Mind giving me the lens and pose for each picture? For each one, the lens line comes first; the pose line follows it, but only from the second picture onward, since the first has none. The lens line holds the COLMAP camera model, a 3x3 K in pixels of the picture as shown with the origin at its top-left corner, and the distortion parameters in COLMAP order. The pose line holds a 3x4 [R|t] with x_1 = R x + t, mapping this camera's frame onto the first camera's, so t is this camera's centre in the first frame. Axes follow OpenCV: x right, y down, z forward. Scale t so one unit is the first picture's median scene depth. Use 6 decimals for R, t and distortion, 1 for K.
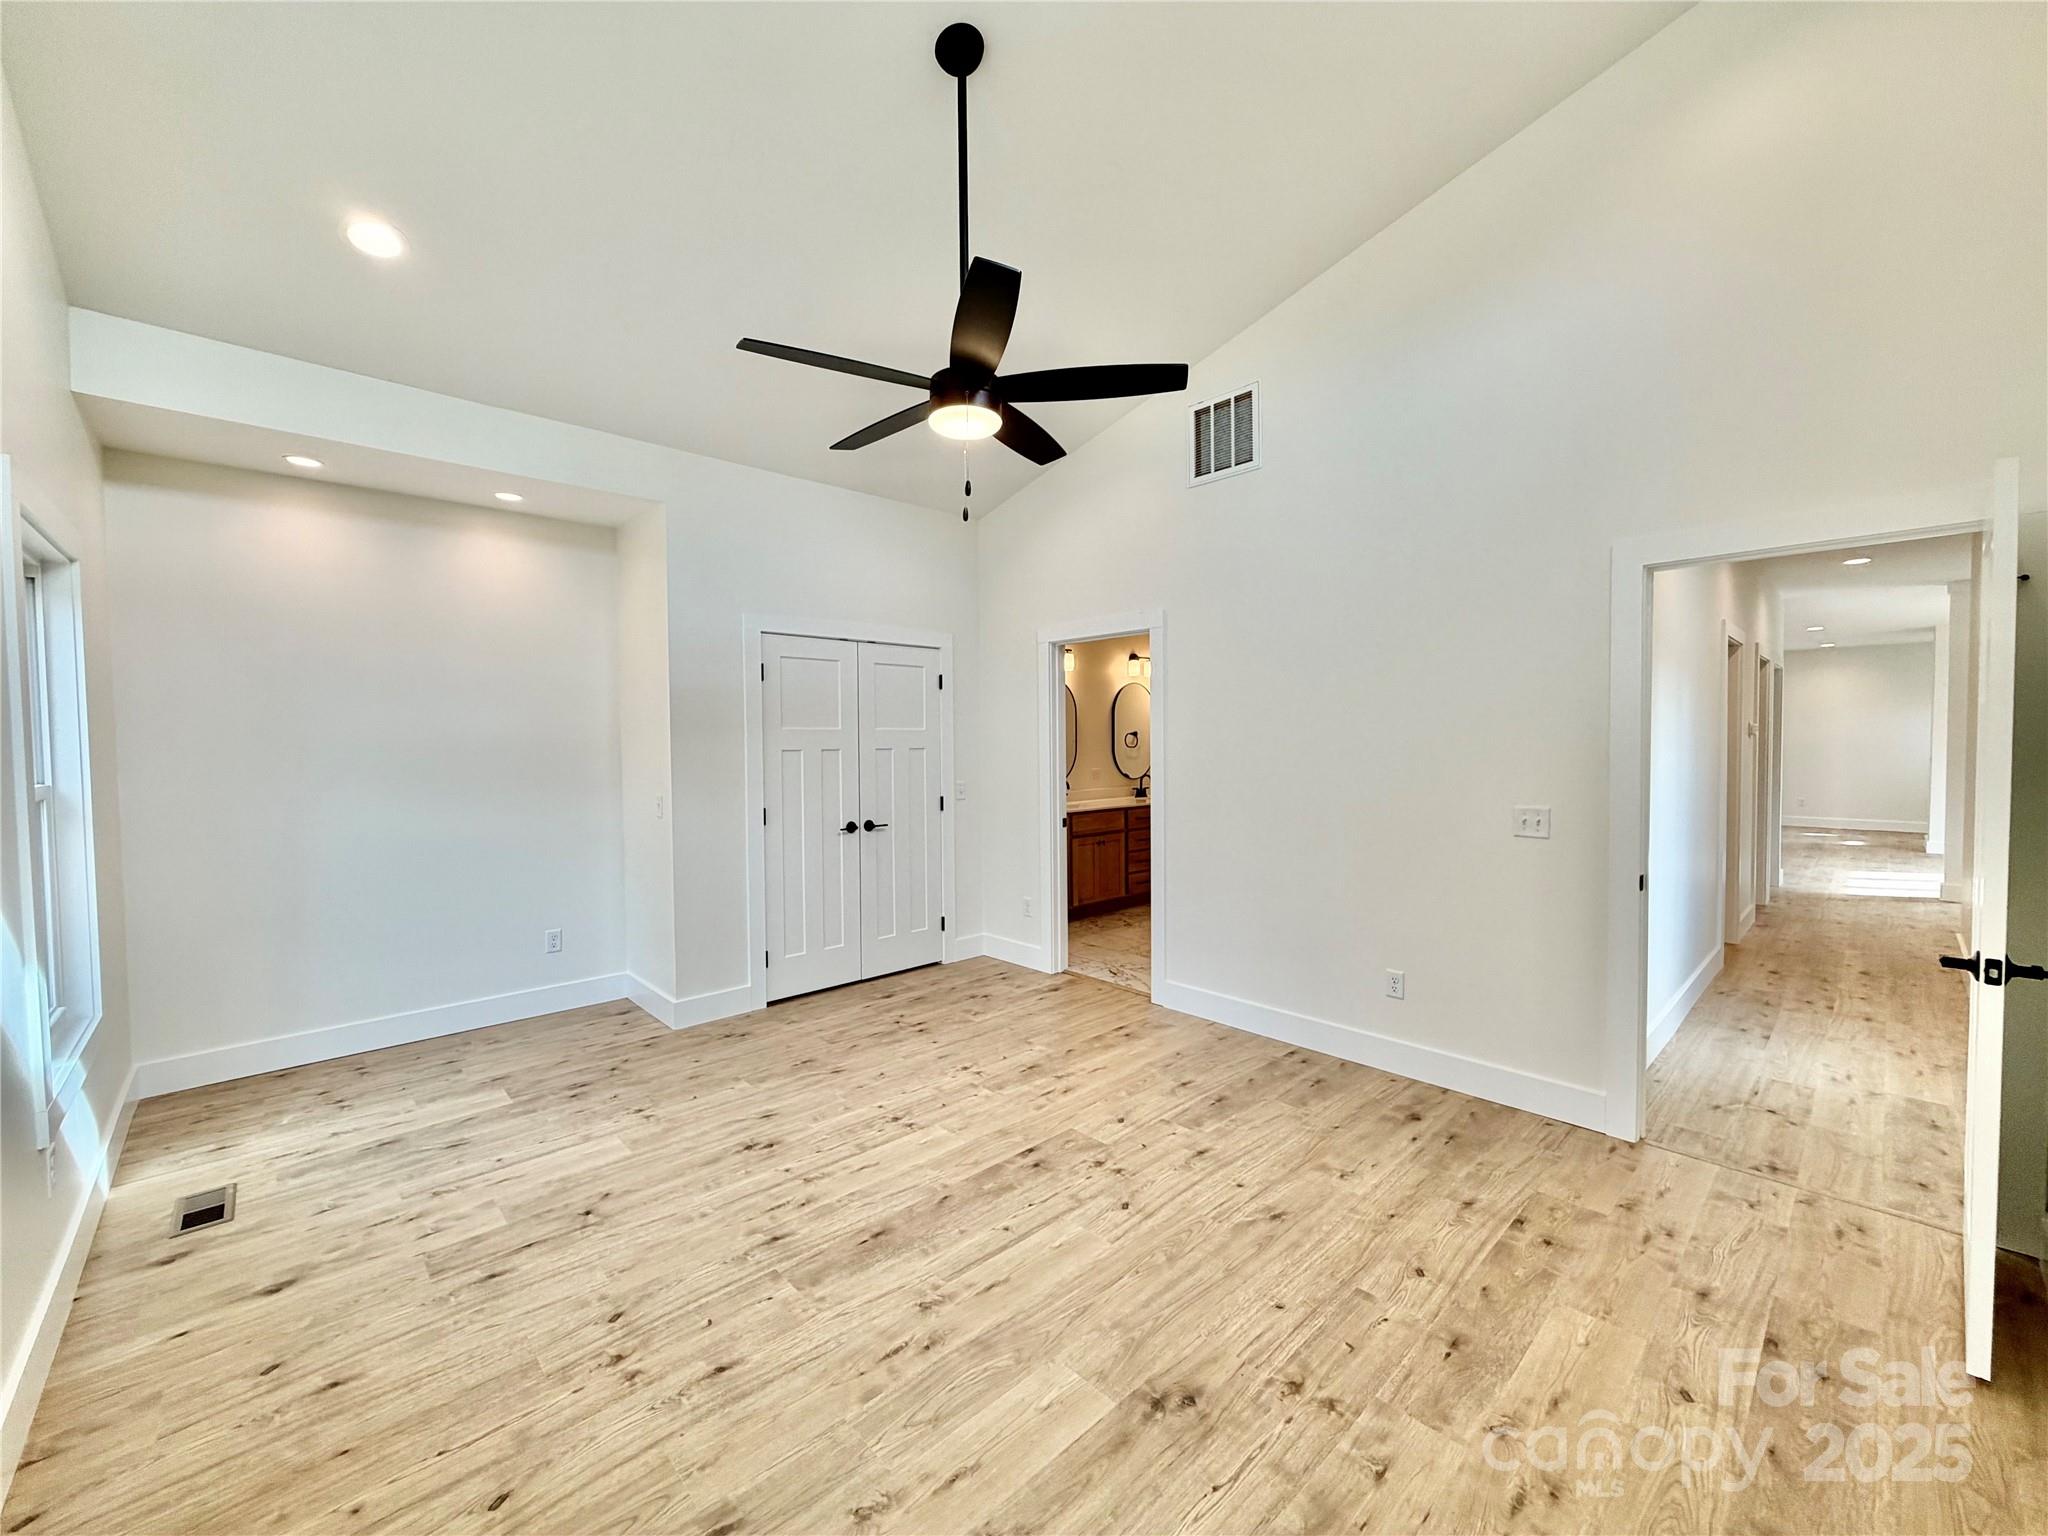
lens RADIAL K [[817.5, 0, 1016.6], [0, 817.5, 765.5], [0, 0, 1]] dist [-0.000741, -0.000122]
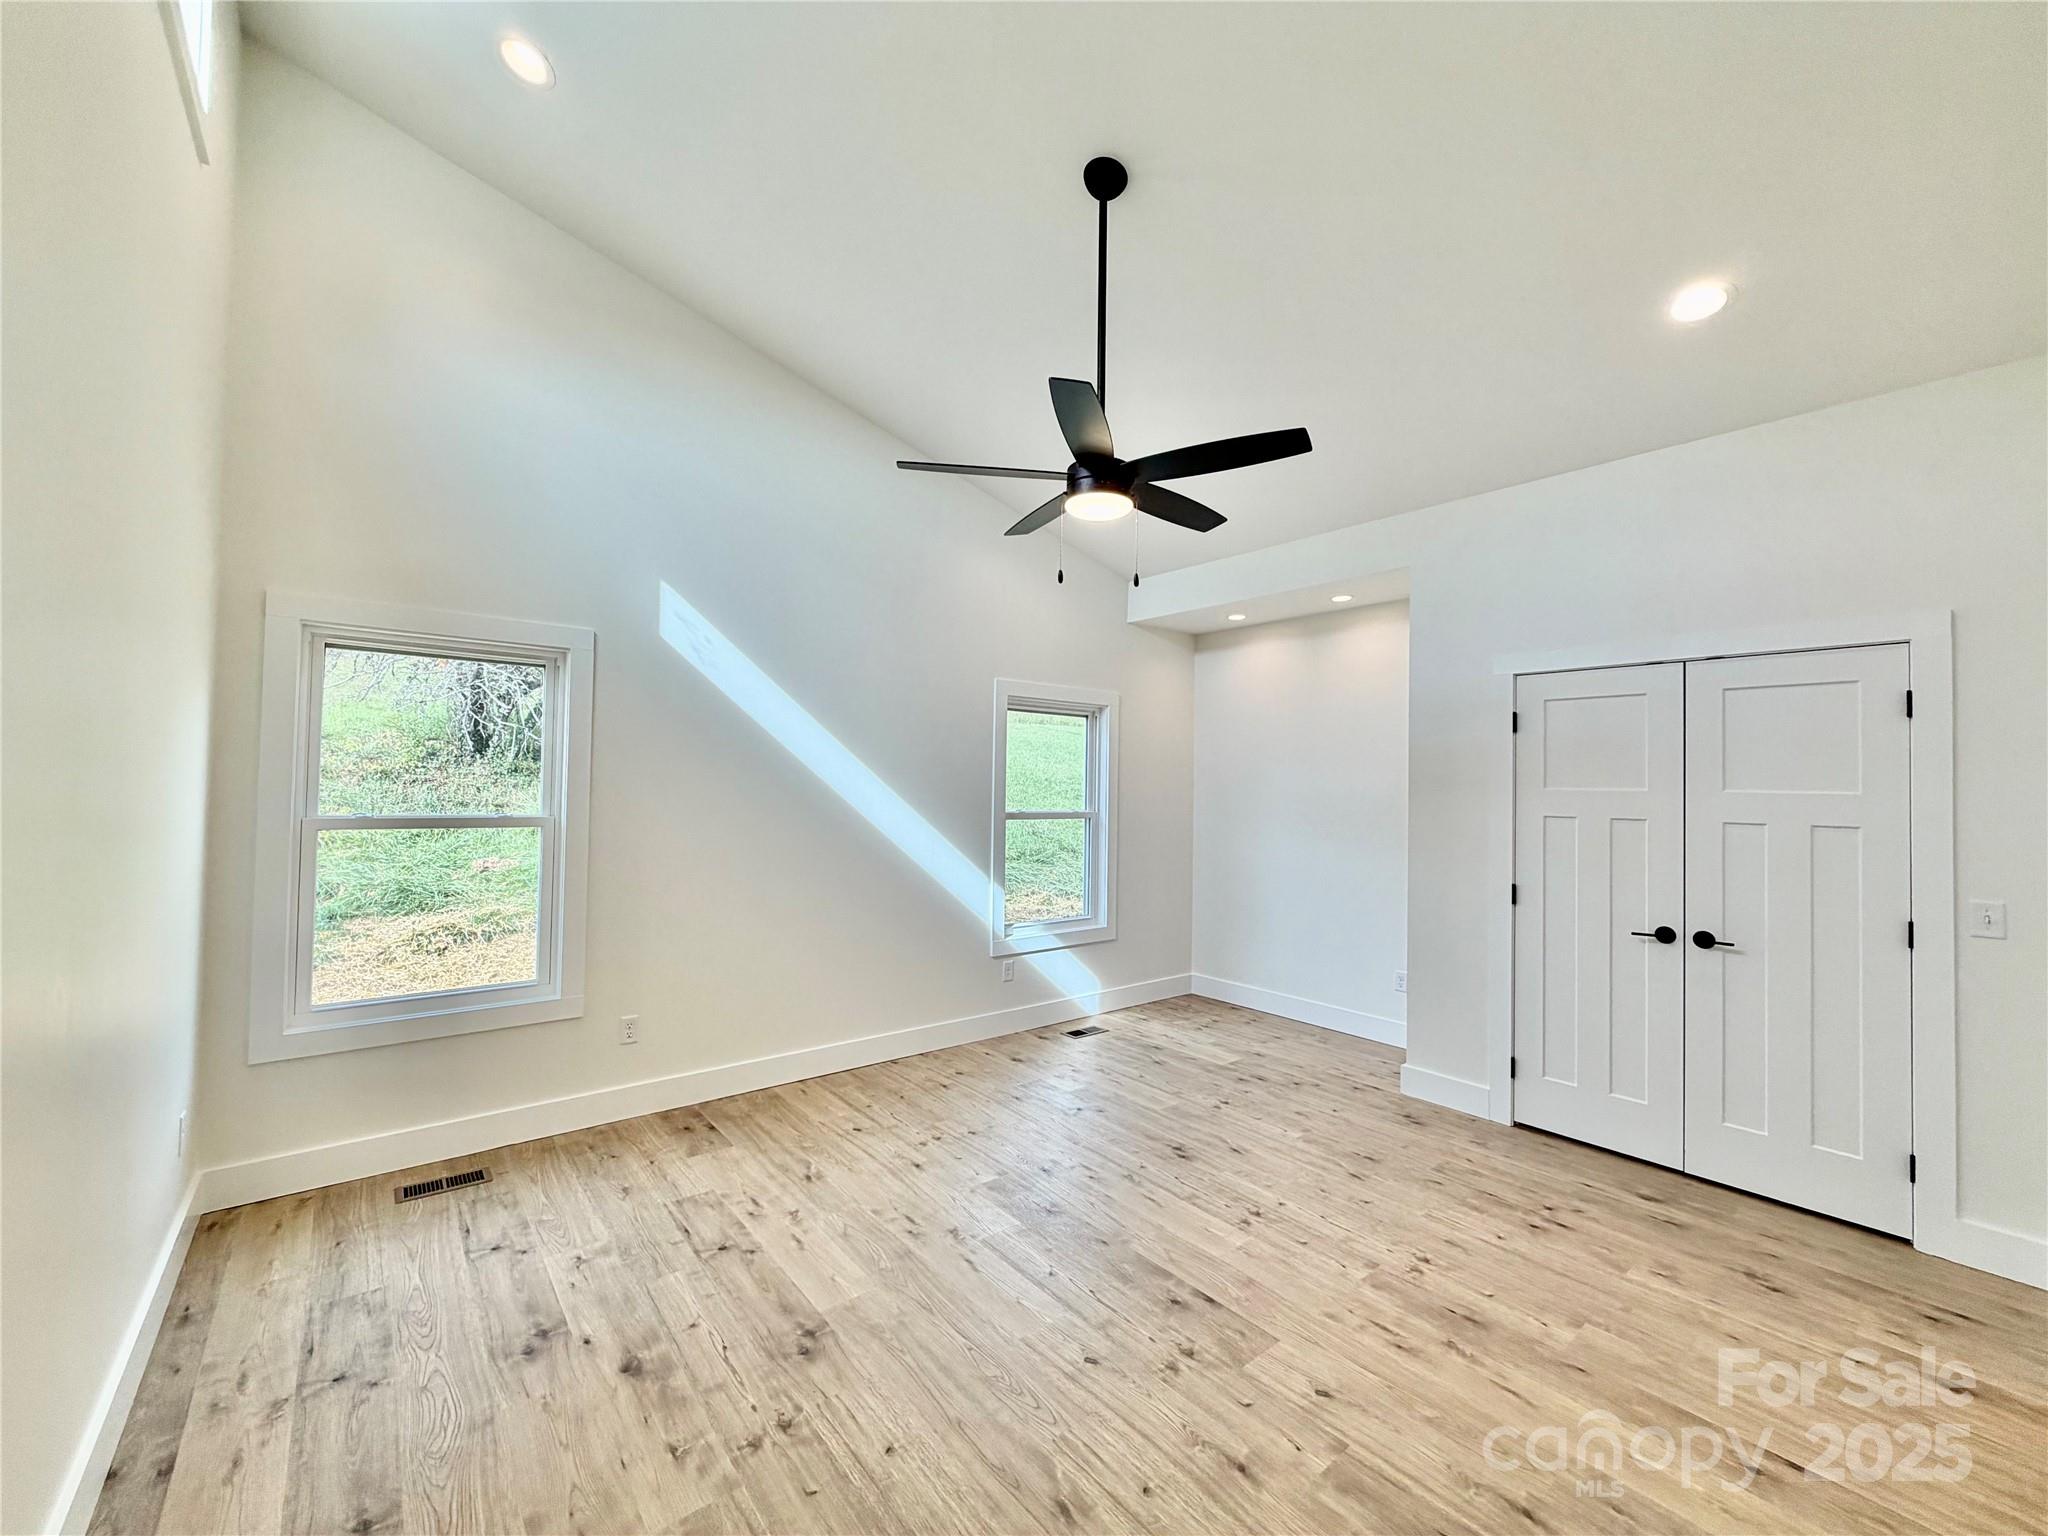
lens RADIAL K [[817.5, 0, 1016.6], [0, 817.5, 765.5], [0, 0, 1]] dist [-0.000741, -0.000122]
pose [[-0.071624, -0.020810, -0.997215, 0.876074], [-0.049437, 0.998628, -0.017289, -0.045565], [0.996206, 0.048061, -0.072555, 0.849176]]
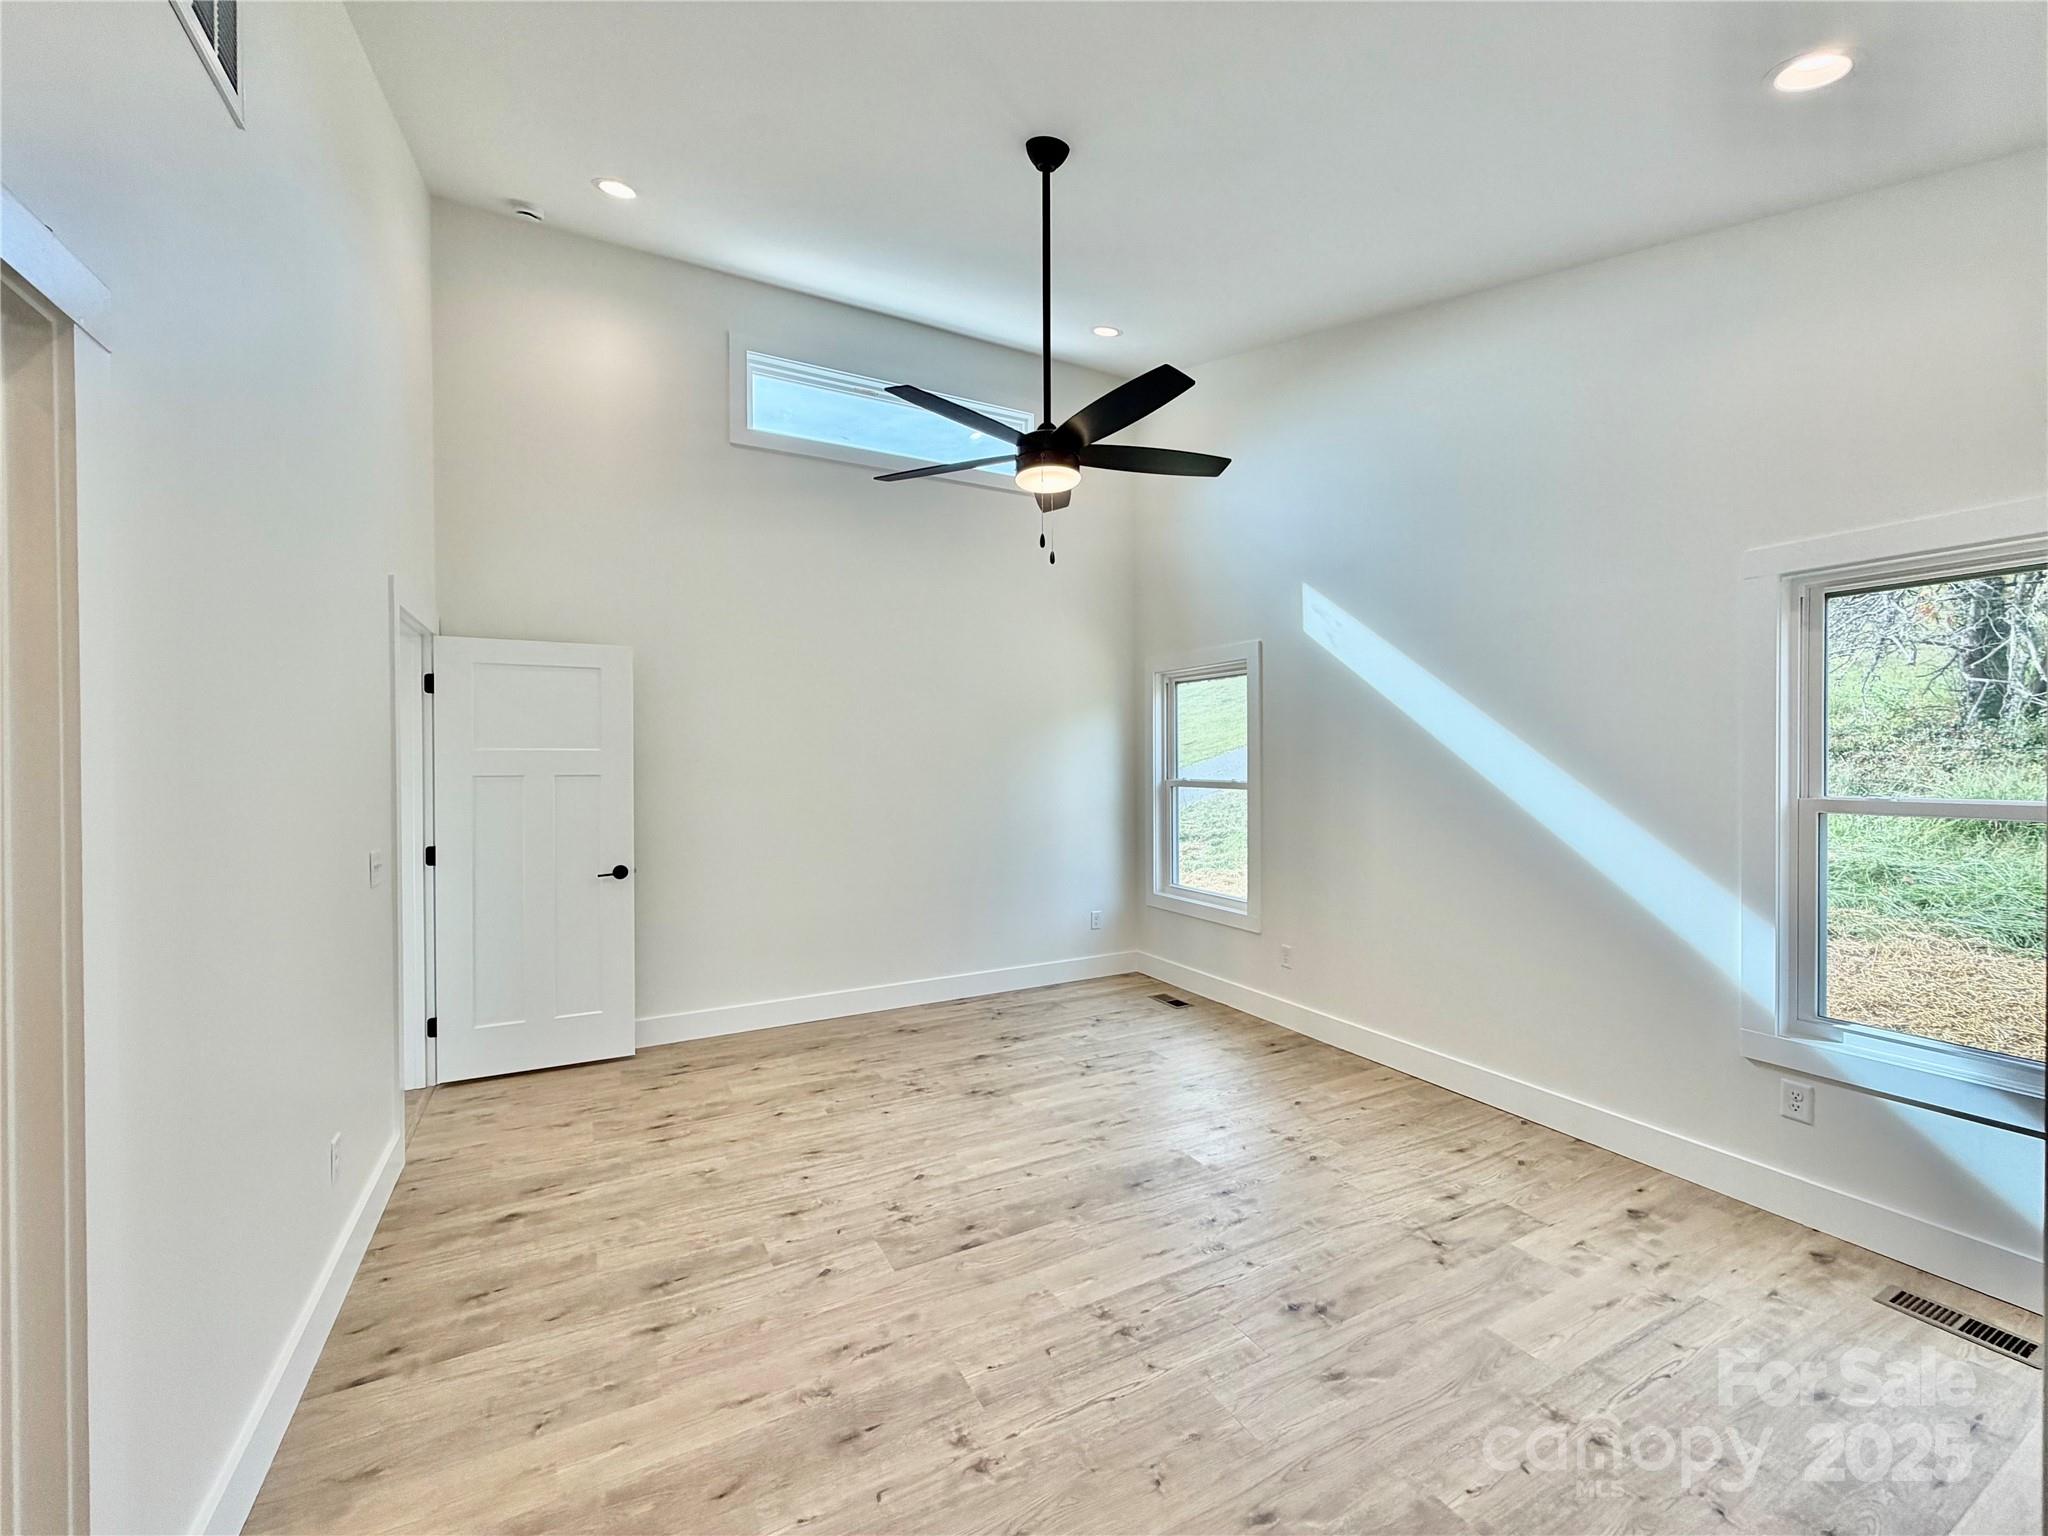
lens RADIAL K [[817.5, 0, 1016.6], [0, 817.5, 765.5], [0, 0, 1]] dist [-0.000741, -0.000122]
pose [[-0.965372, 0.009649, 0.260698, -0.264298], [0.019698, 0.999159, 0.035962, -0.061003], [-0.260132, 0.039852, -0.964750, 1.808810]]
